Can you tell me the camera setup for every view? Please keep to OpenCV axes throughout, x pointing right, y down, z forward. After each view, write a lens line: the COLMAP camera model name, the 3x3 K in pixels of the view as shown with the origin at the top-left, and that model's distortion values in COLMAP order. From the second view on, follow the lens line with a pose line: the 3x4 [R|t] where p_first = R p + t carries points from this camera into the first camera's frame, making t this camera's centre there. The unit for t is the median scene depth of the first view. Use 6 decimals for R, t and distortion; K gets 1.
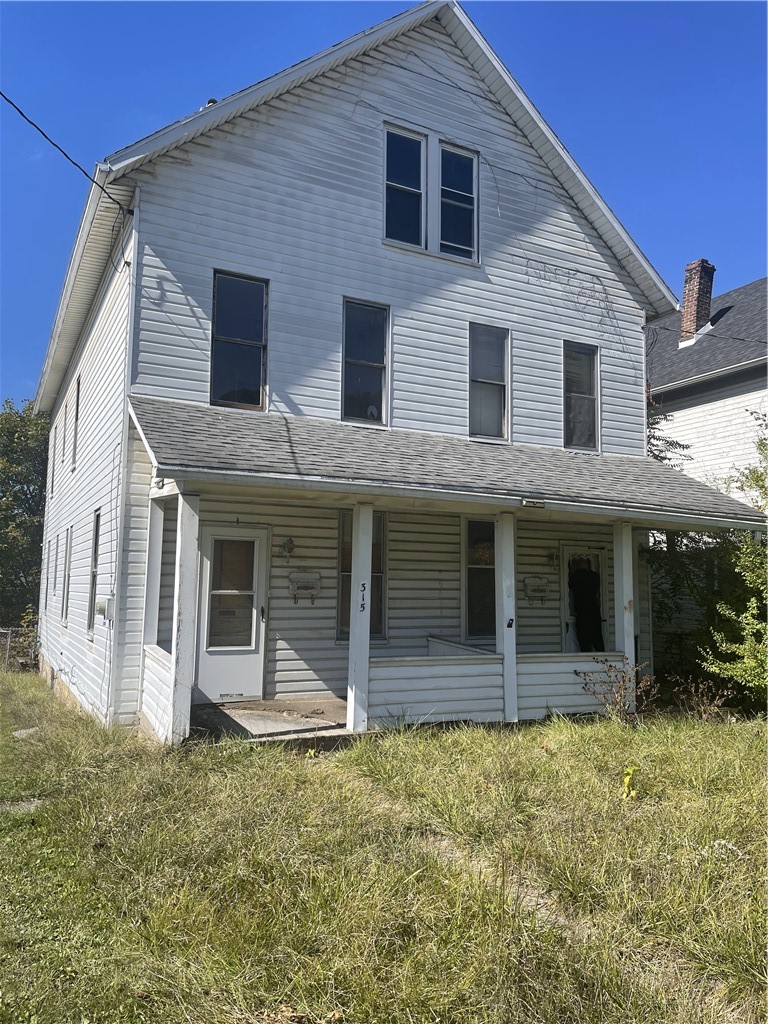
lens RADIAL K [[783.4, 0, 387.5], [0, 783.4, 517.3], [0, 0, 1]] dist [0.033611, -0.026602]
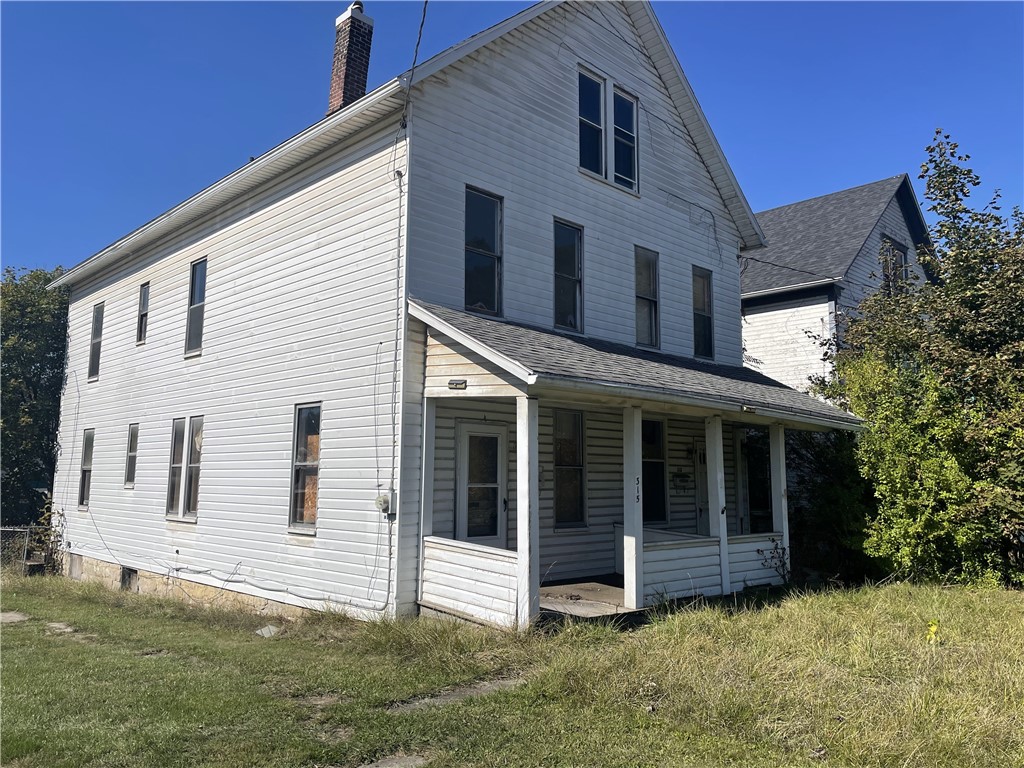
lens RADIAL K [[783.4, 0, 504.8], [0, 783.4, 378.4], [0, 0, 1]] dist [0.033611, -0.026602]
pose [[0.955443, 0.030580, 0.293586, -0.434149], [-0.021838, 0.999216, -0.033010, -0.014211], [-0.294365, 0.025128, 0.955363, -0.031459]]
